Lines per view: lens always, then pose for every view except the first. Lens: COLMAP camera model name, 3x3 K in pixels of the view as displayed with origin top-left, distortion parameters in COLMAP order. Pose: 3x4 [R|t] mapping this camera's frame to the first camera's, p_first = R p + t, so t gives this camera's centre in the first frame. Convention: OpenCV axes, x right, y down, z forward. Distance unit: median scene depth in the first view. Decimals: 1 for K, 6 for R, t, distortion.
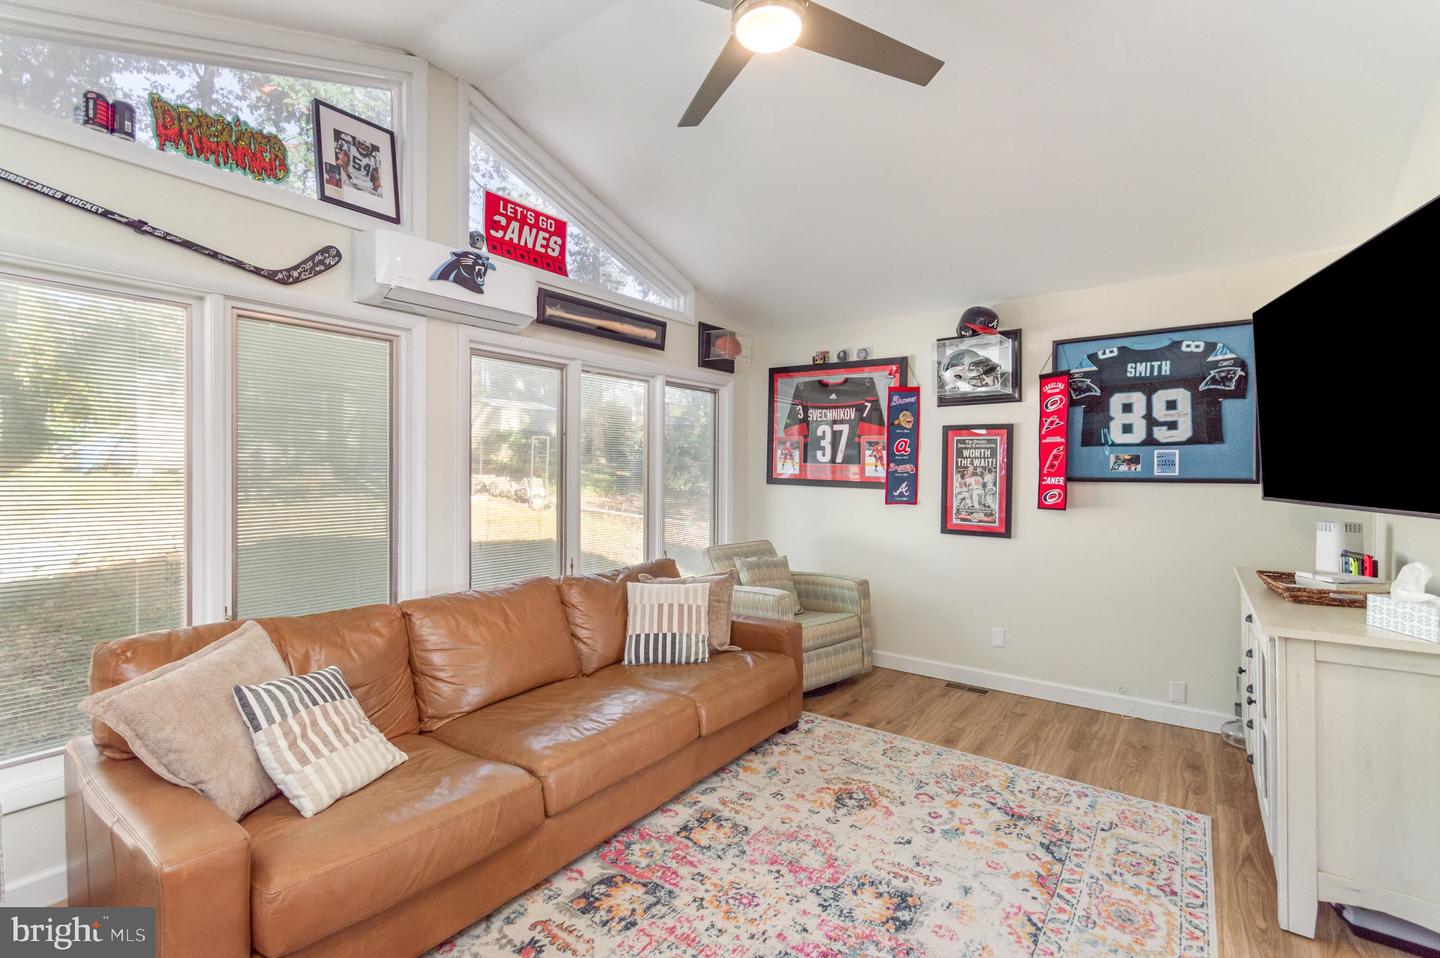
lens RADIAL K [[642.7, 0, 719.6], [0, 642.7, 467.3], [0, 0, 1]] dist [0.002768, -0.000160]
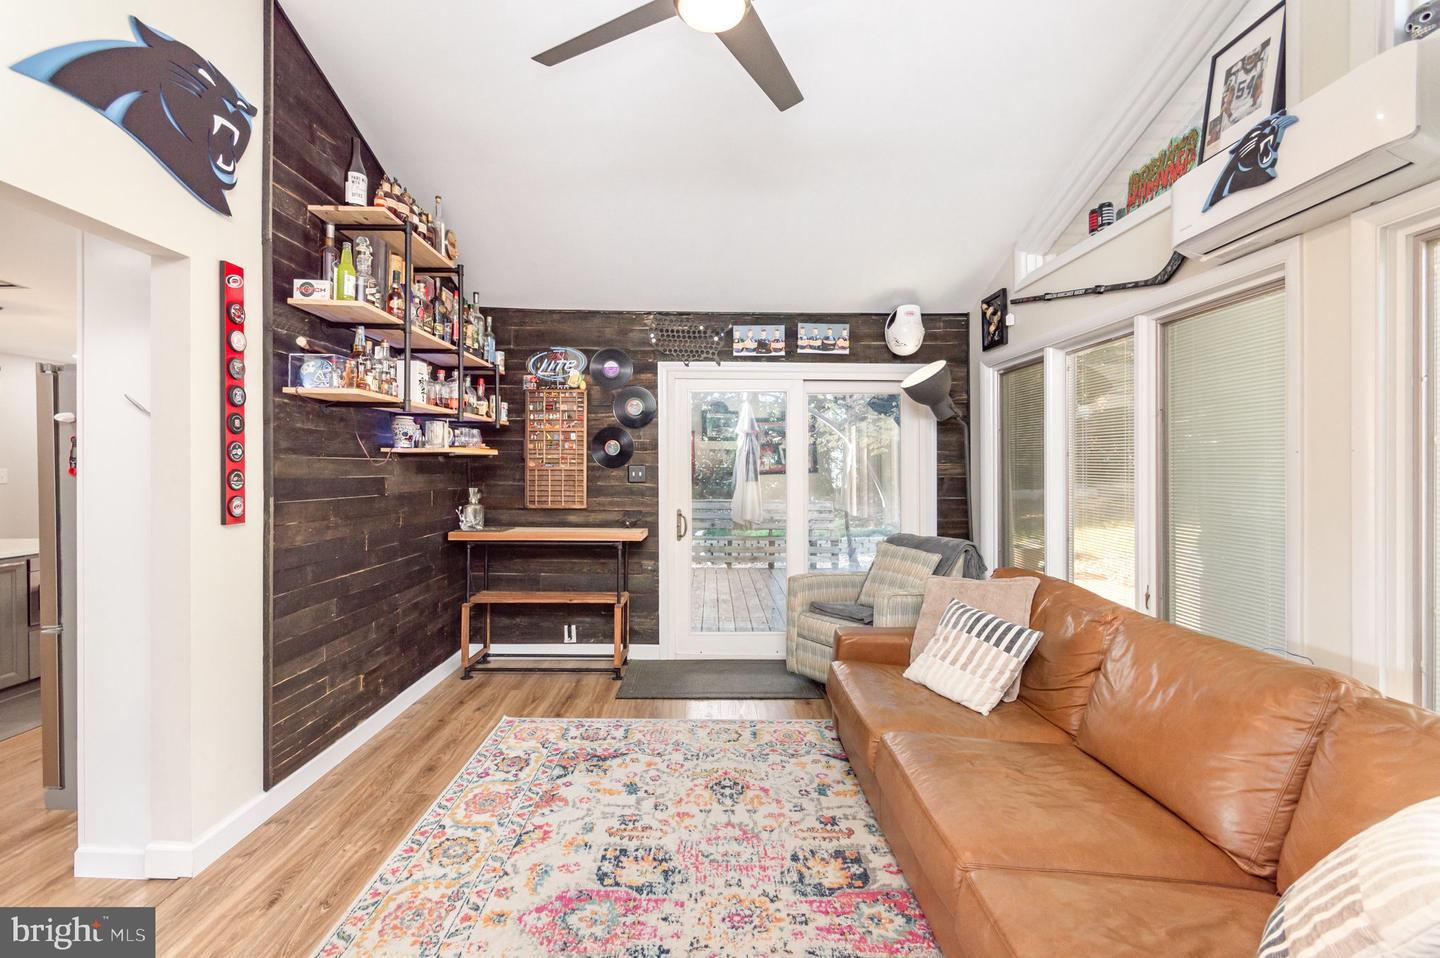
lens RADIAL K [[642.7, 0, 719.6], [0, 642.7, 467.3], [0, 0, 1]] dist [0.002768, -0.000160]
pose [[-0.790992, -0.002654, -0.611821, 0.499732], [0.001246, 0.999982, -0.005948, 0.011634], [0.611826, -0.005467, -0.790974, 1.353754]]
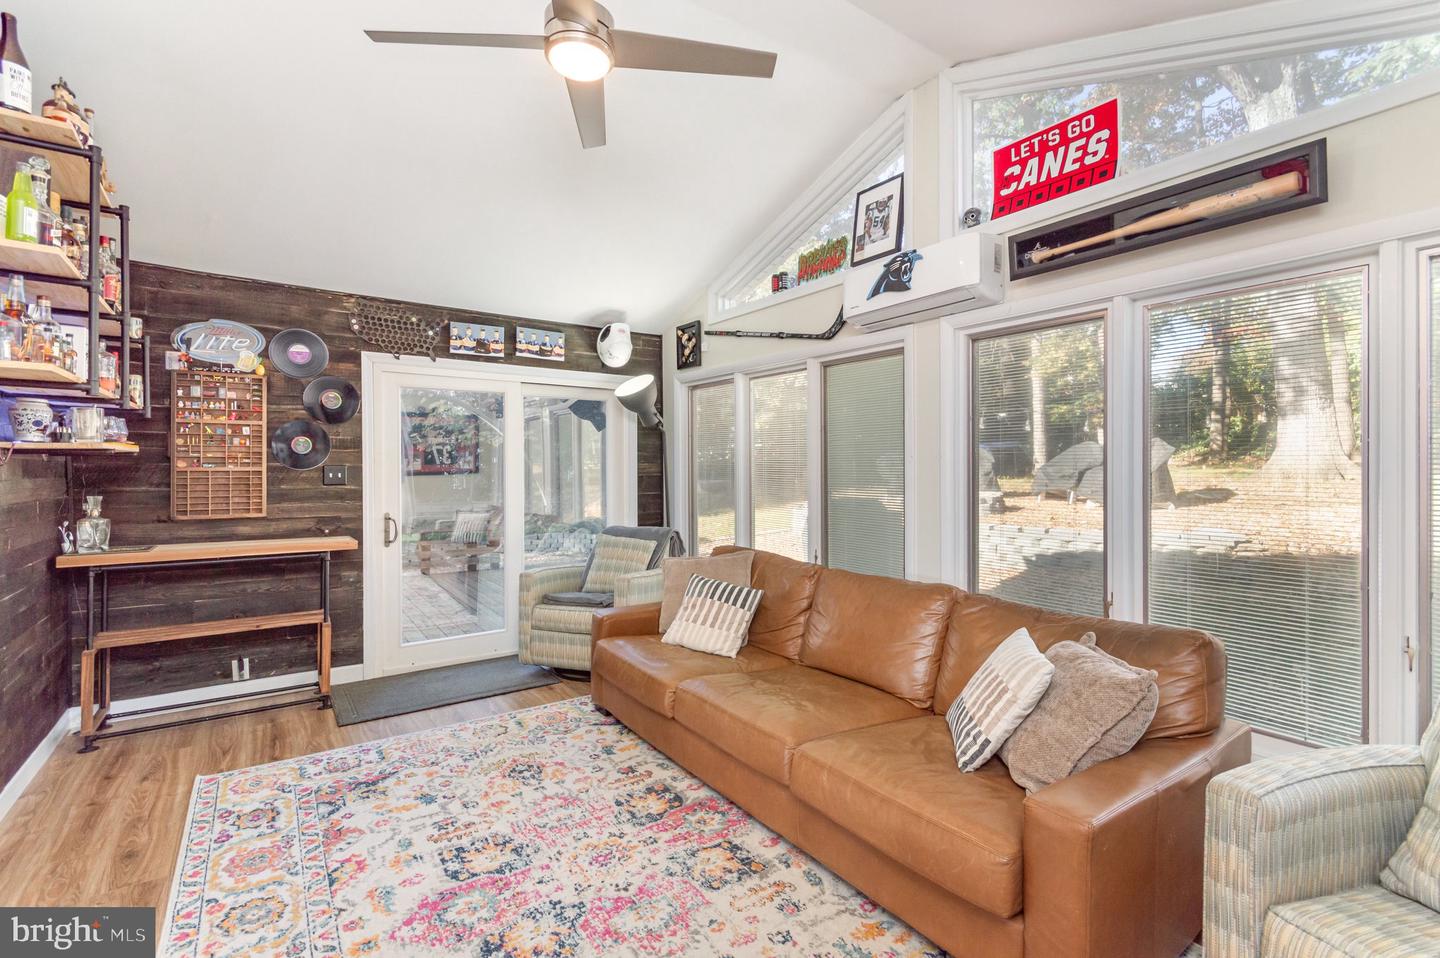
lens RADIAL K [[642.7, 0, 719.6], [0, 642.7, 467.3], [0, 0, 1]] dist [0.002768, -0.000160]
pose [[-0.308403, -0.000042, -0.951256, 0.792589], [0.007064, 0.999972, -0.002334, 0.009885], [0.951230, -0.007439, -0.308394, 1.194539]]
